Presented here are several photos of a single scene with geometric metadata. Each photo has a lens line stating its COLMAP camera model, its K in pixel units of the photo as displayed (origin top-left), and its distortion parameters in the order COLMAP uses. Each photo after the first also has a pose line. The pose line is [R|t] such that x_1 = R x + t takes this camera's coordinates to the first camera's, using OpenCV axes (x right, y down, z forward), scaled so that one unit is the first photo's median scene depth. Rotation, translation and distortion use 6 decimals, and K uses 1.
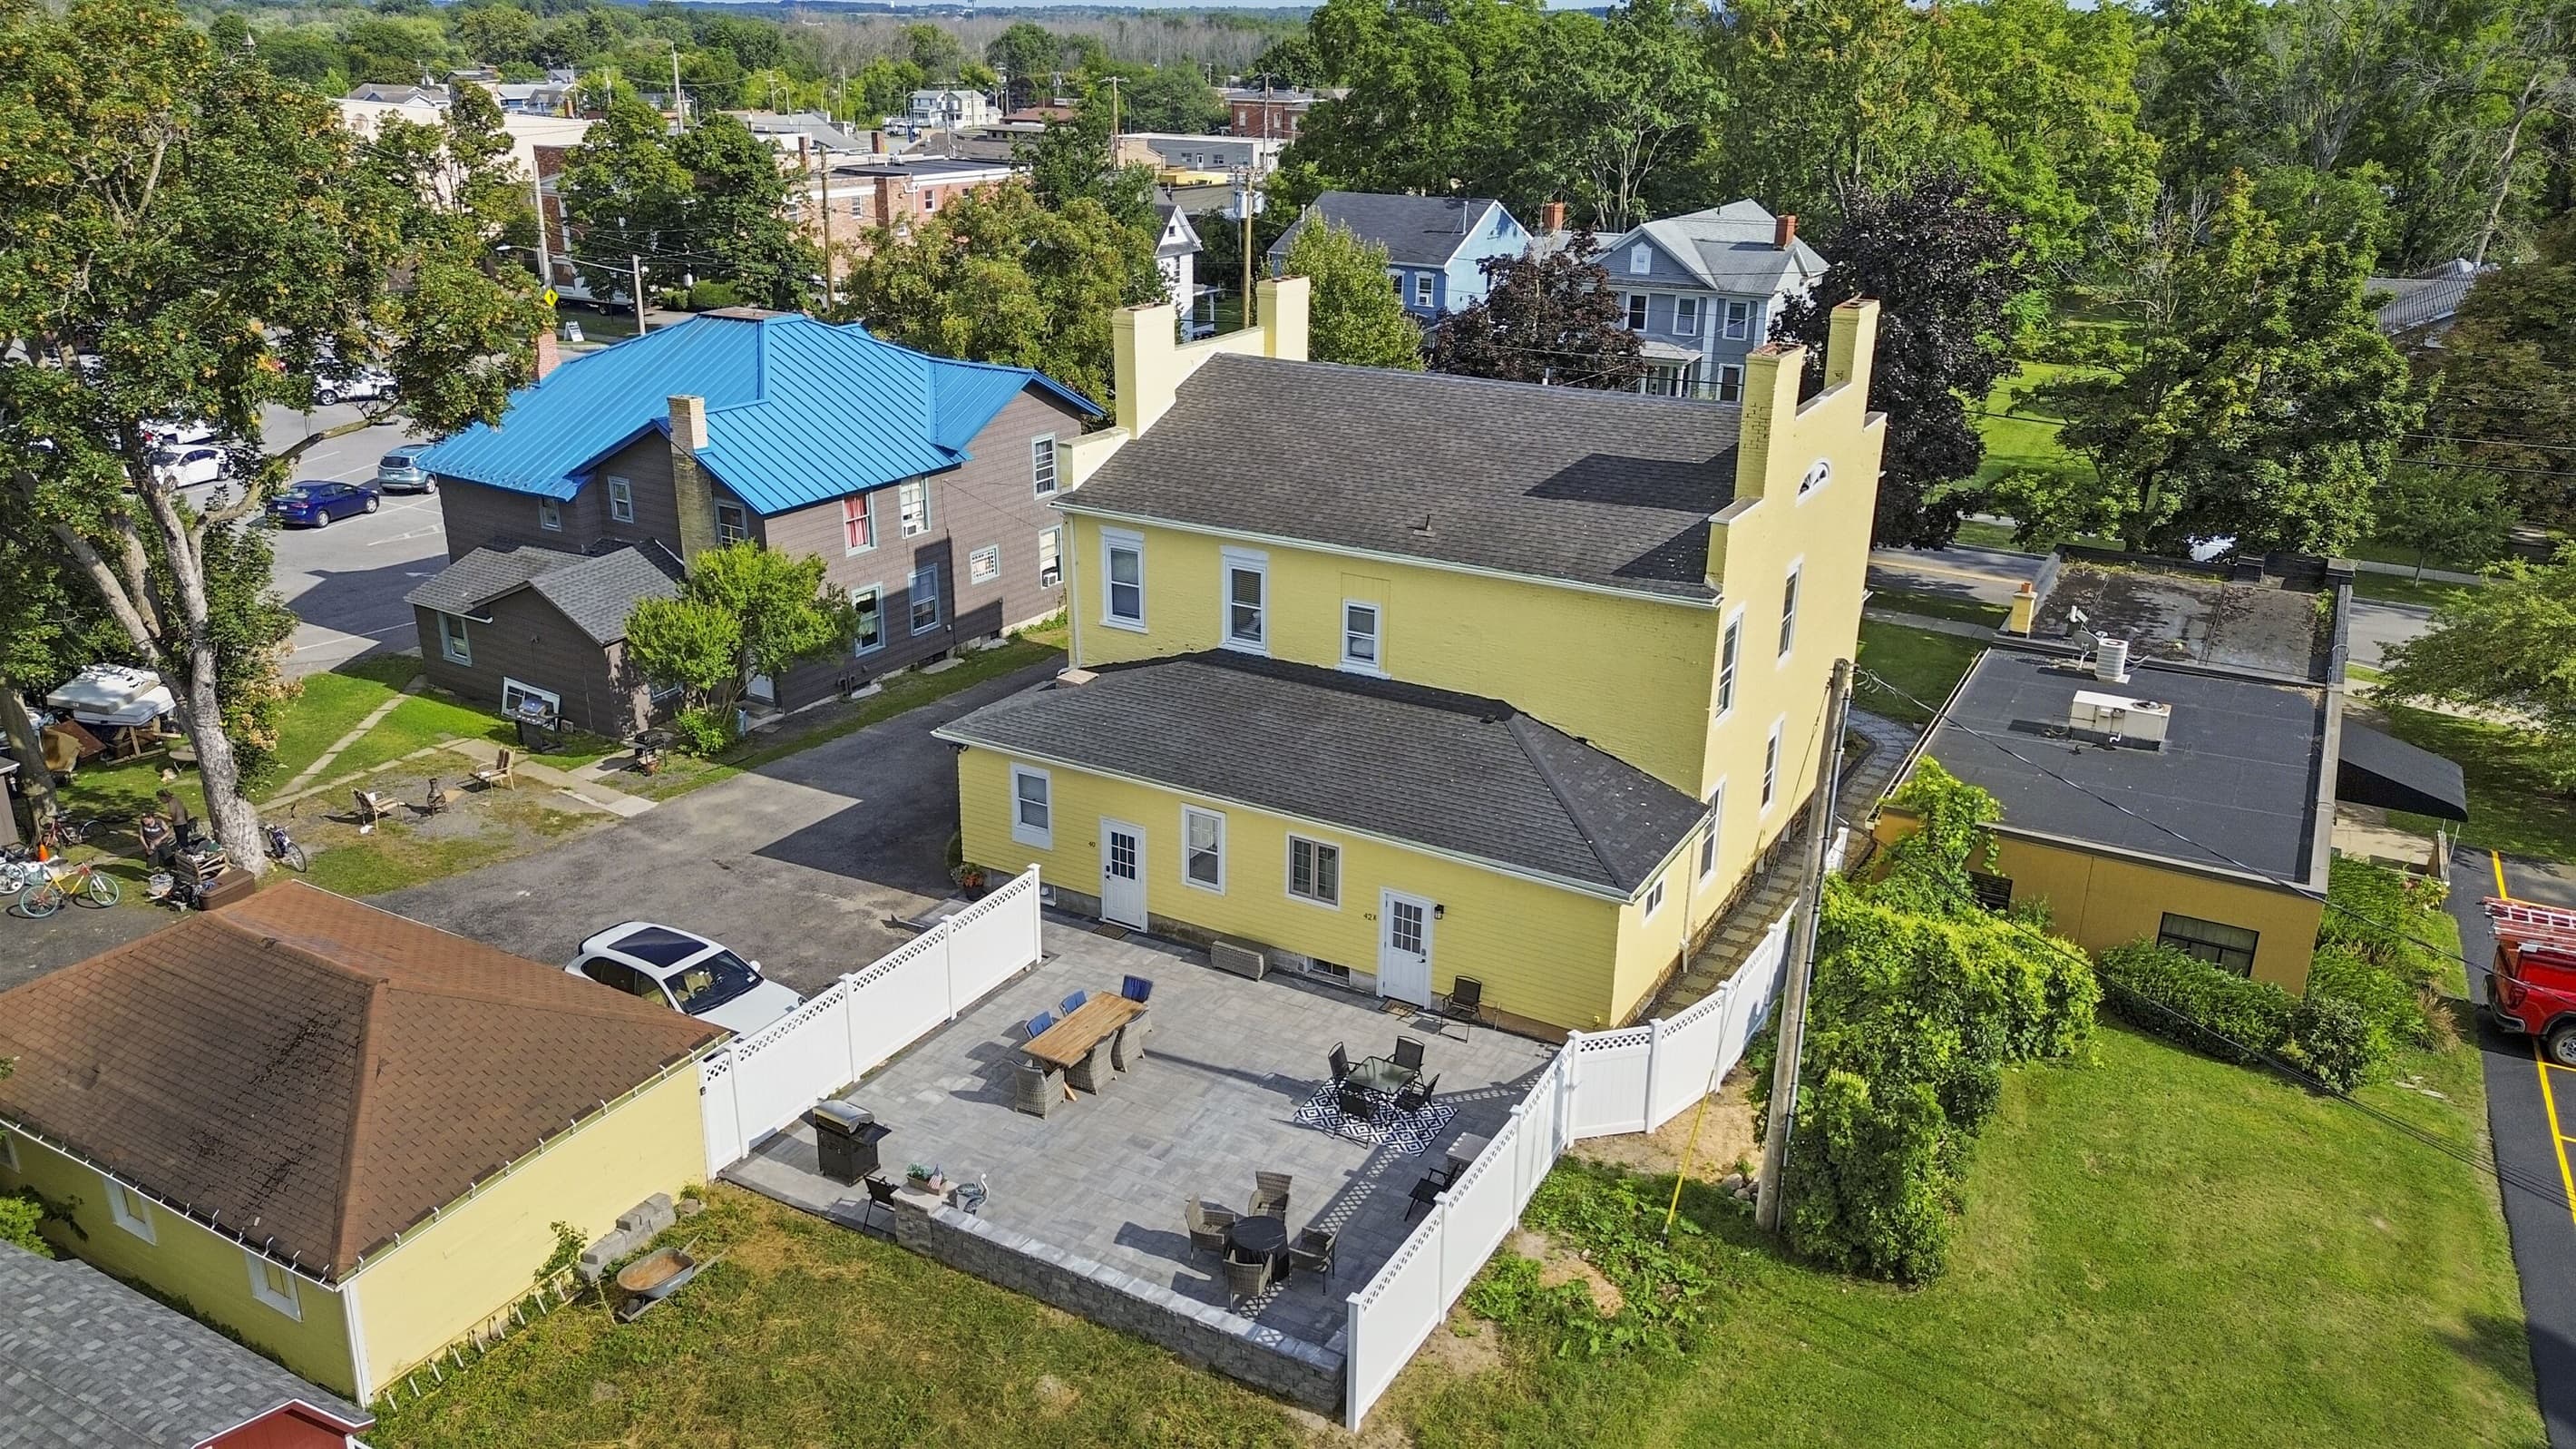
lens RADIAL K [[1852.8, 0, 1295.5], [0, 1852.8, 727.7], [0, 0, 1]] dist [0.073995, 0.000481]
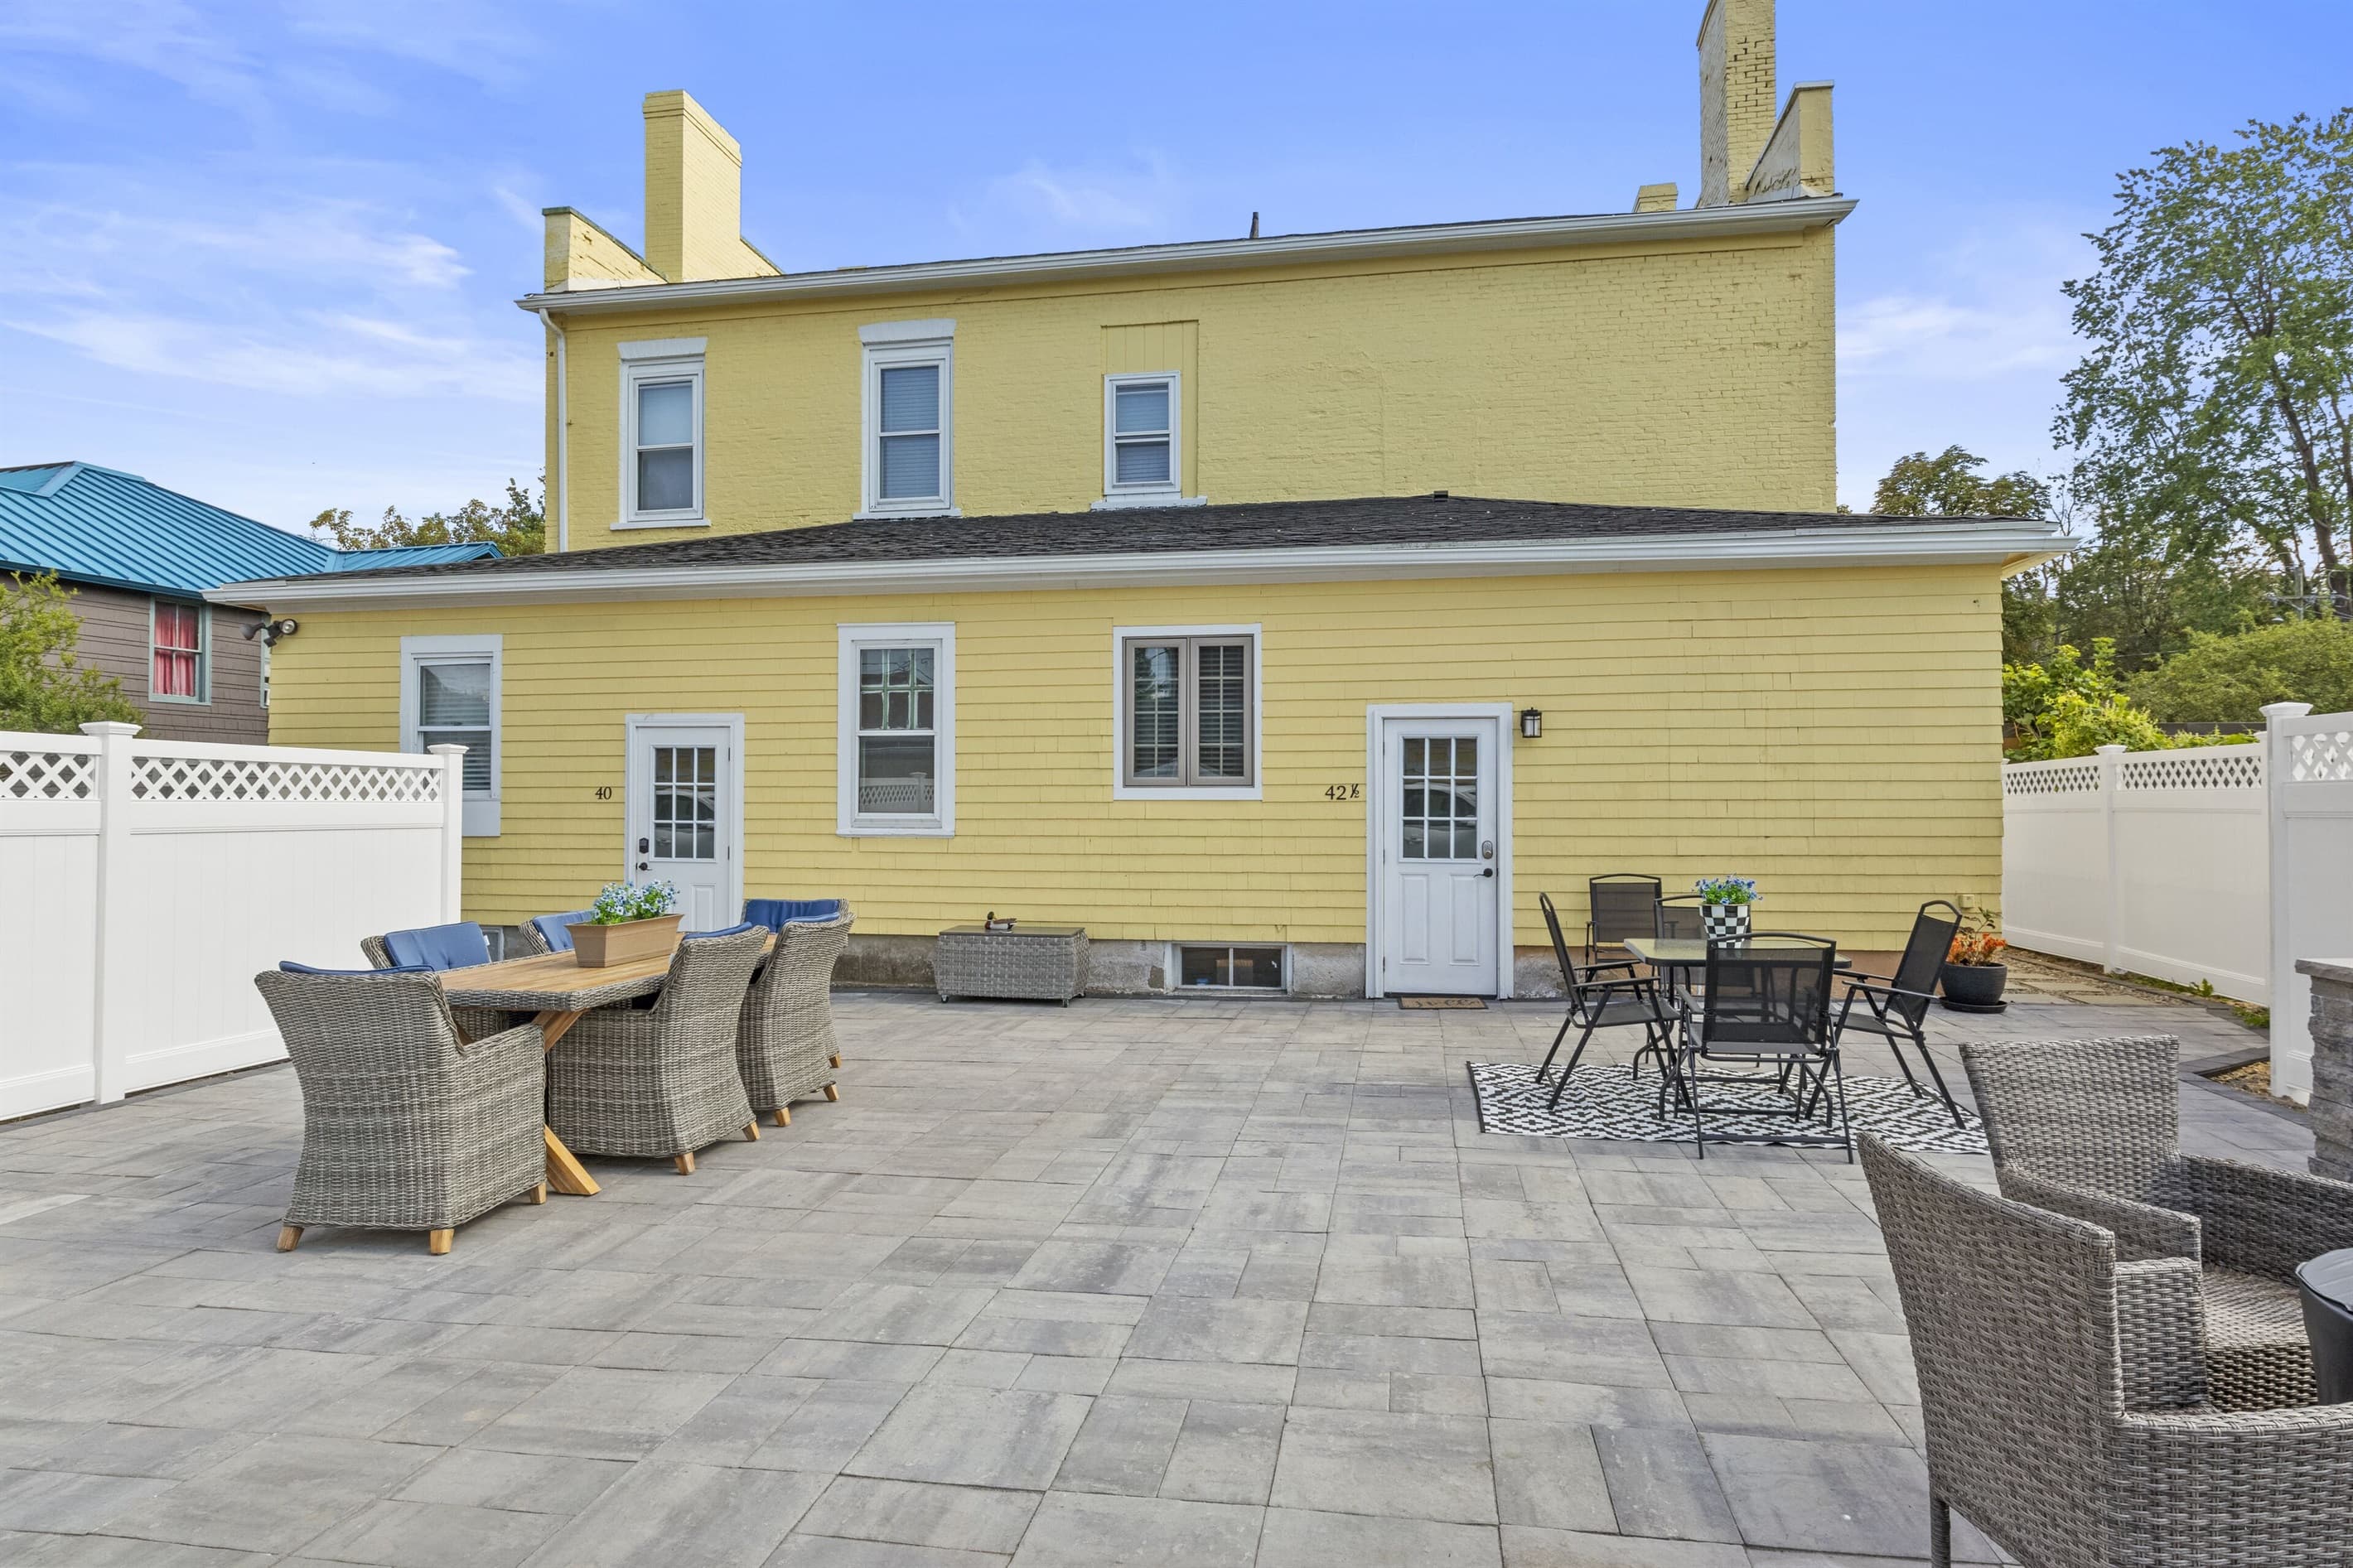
lens RADIAL K [[1358.8, 0, 1185.7], [0, 1358.8, 787.7], [0, 0, 1]] dist [-0.006379, -0.001338]
pose [[0.941743, -0.010527, 0.336169, -0.094355], [0.130583, 0.932545, -0.336613, 0.195826], [-0.309949, 0.360901, 0.879592, 0.727206]]
